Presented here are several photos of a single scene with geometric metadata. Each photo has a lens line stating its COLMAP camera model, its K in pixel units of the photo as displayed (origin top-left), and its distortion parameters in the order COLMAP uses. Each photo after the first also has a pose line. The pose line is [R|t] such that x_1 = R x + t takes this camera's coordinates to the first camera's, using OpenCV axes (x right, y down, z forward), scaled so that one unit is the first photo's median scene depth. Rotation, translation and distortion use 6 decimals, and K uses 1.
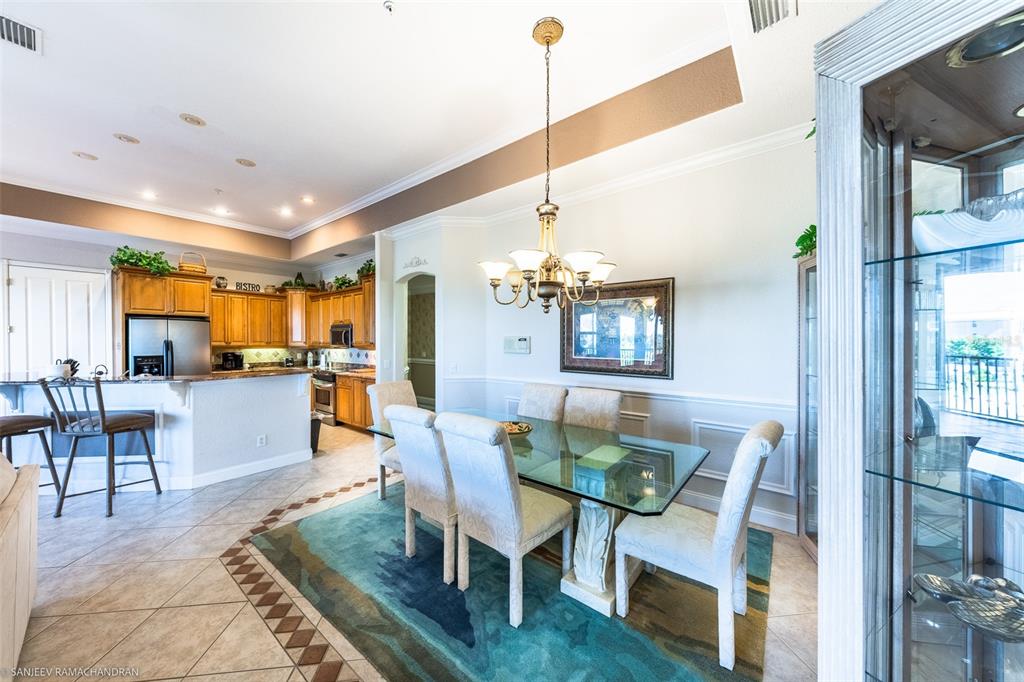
lens RADIAL K [[352.9, 0, 513.7], [0, 352.9, 344.0], [0, 0, 1]] dist [0.014163, -0.006329]
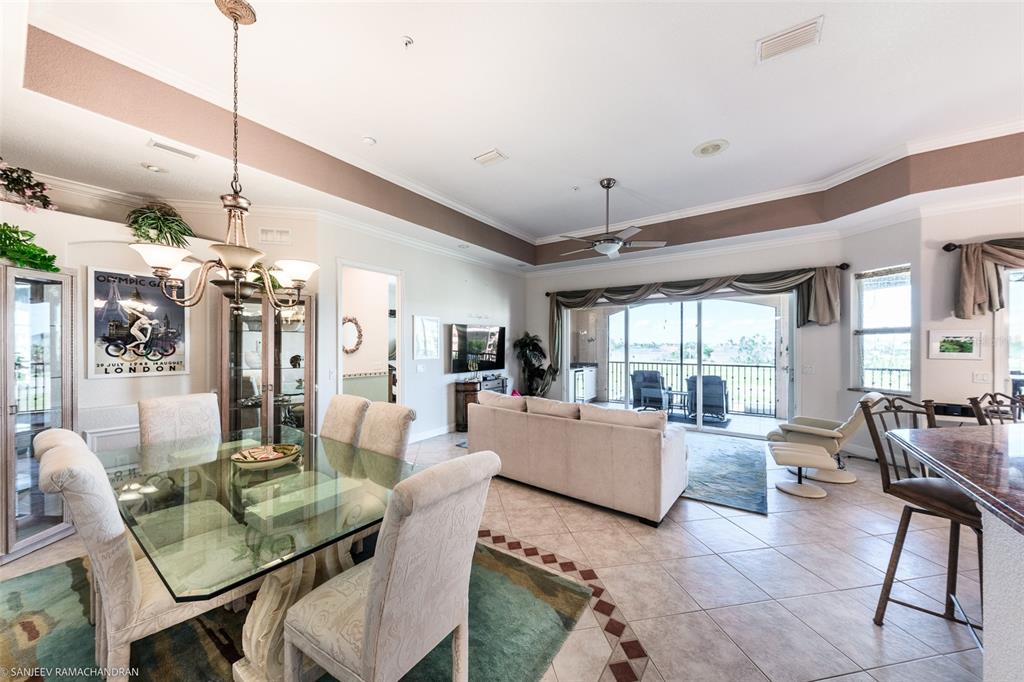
lens RADIAL K [[355.9, 0, 515.5], [0, 355.9, 346.4], [0, 0, 1]] dist [0.007989, -0.003394]
pose [[-0.998269, 0.002498, -0.058754, -0.322405], [0.001580, 0.999876, 0.015668, -0.014265], [0.058785, 0.015548, -0.998150, 1.119656]]
